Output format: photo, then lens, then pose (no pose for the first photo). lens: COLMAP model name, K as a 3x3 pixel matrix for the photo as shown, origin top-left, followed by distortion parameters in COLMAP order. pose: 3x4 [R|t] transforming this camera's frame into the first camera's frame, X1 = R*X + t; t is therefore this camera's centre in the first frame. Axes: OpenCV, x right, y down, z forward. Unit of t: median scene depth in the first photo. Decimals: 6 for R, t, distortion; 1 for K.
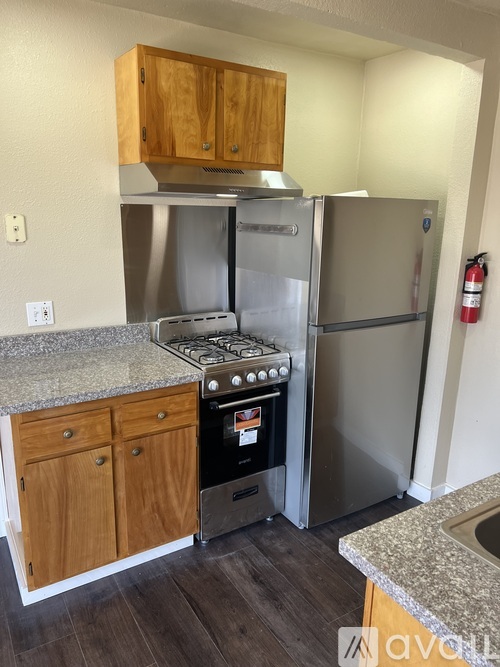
lens RADIAL K [[507.3, 0, 250.0], [0, 507.3, 333.5], [0, 0, 1]] dist [0.011089, 0.004152]
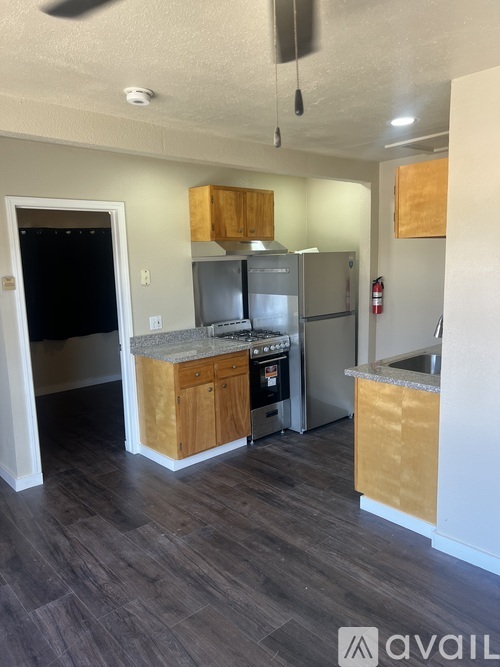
lens RADIAL K [[504.5, 0, 246.5], [0, 504.5, 331.2], [0, 0, 1]] dist [0.076968, -0.079907]
pose [[0.984367, -0.072502, 0.160513, -0.391447], [0.086725, 0.992731, -0.083445, 0.173483], [-0.153296, 0.096061, 0.983500, -0.851480]]
